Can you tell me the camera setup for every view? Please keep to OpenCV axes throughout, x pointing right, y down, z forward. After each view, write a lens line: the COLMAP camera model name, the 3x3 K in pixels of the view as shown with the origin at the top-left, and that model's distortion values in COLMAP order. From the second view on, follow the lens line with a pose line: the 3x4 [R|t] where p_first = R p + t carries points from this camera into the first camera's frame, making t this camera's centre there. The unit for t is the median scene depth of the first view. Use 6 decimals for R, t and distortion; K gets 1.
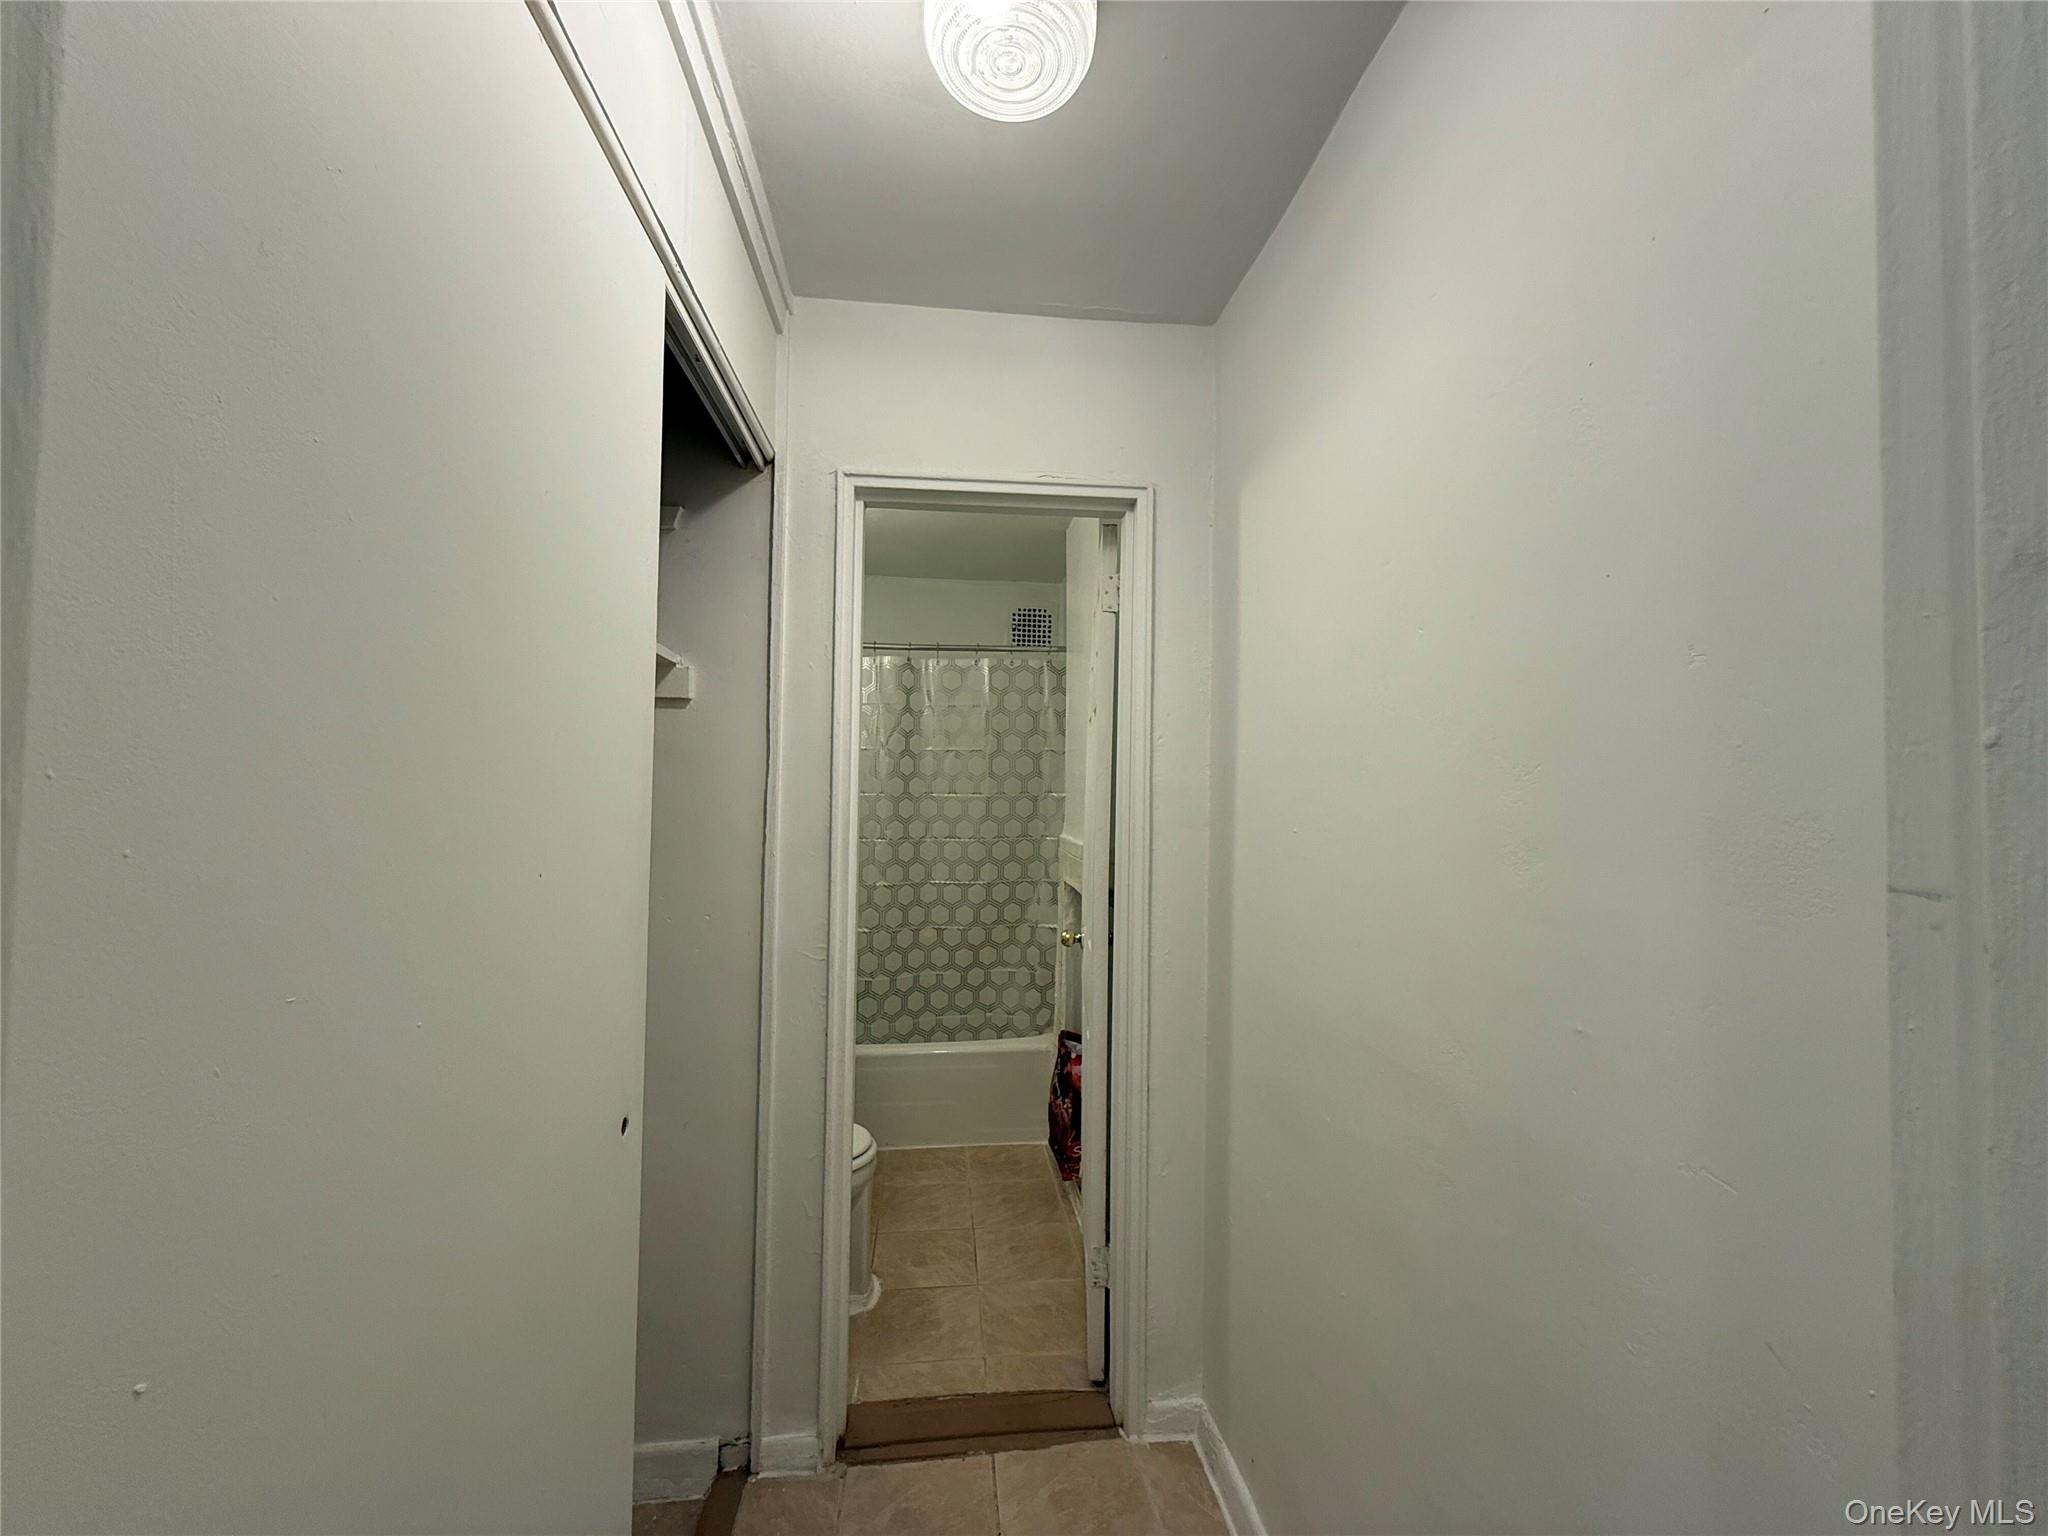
lens RADIAL K [[813.9, 0, 1028.9], [0, 813.9, 771.8], [0, 0, 1]] dist [-0.000615, 0.000039]
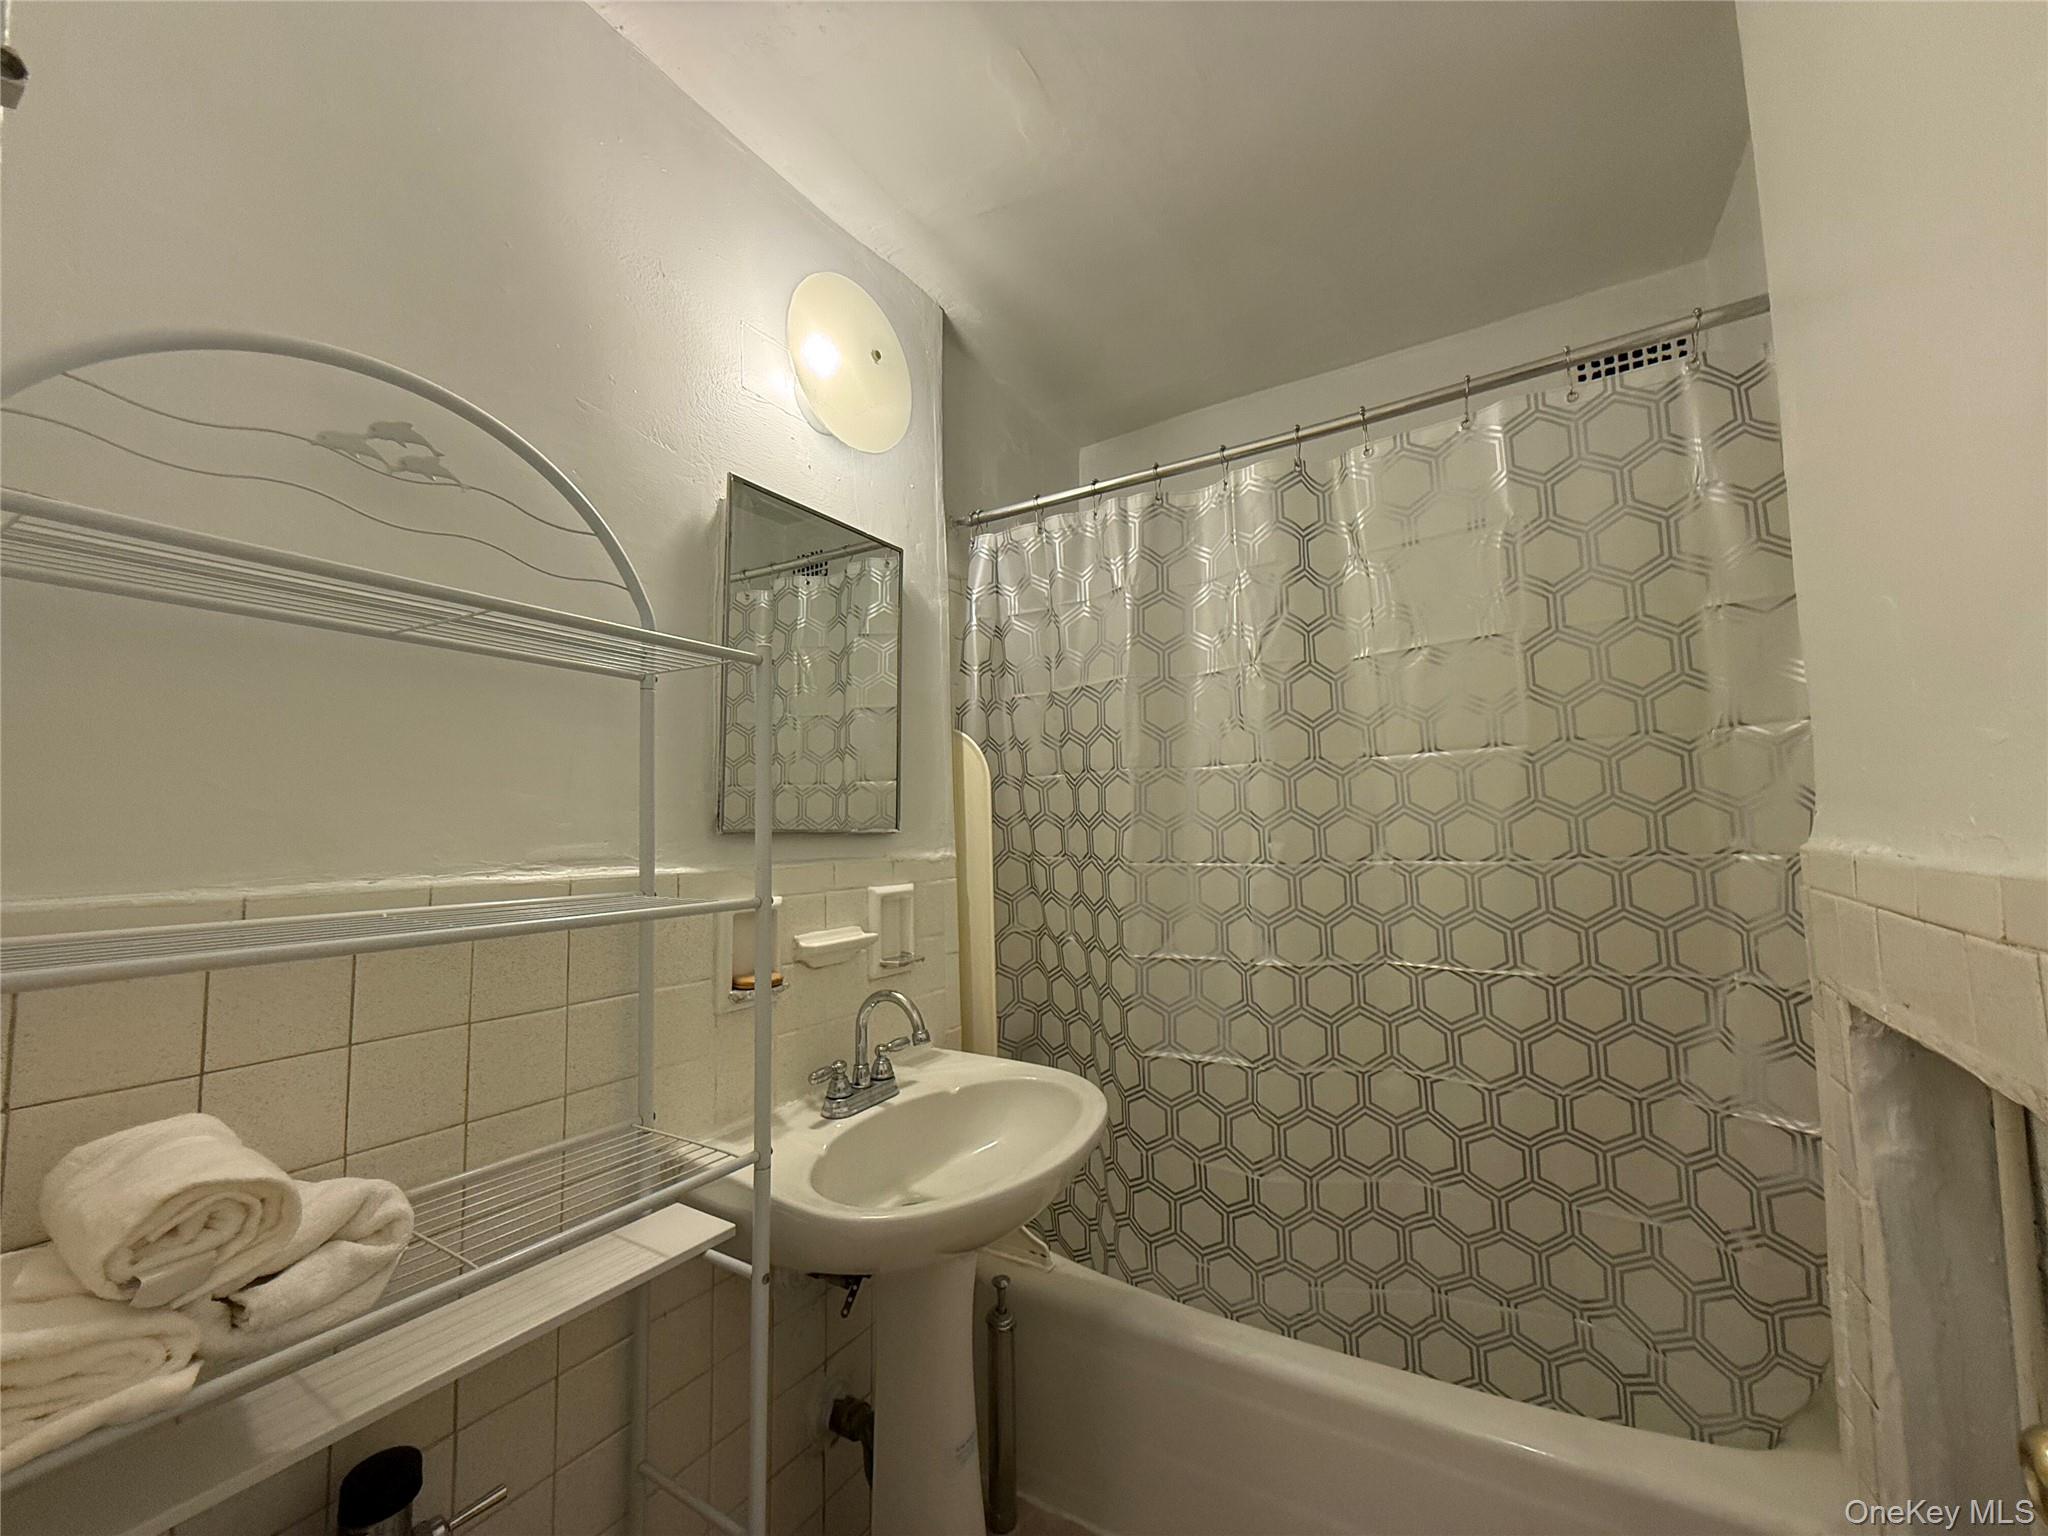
lens RADIAL K [[813.9, 0, 1029.0], [0, 813.9, 768.4], [0, 0, 1]] dist [-0.000615, 0.000039]
pose [[0.795642, -0.076647, -0.600899, -0.008086], [0.051948, 0.996942, -0.058380, 0.048971], [0.603536, 0.015235, 0.797190, 0.546316]]
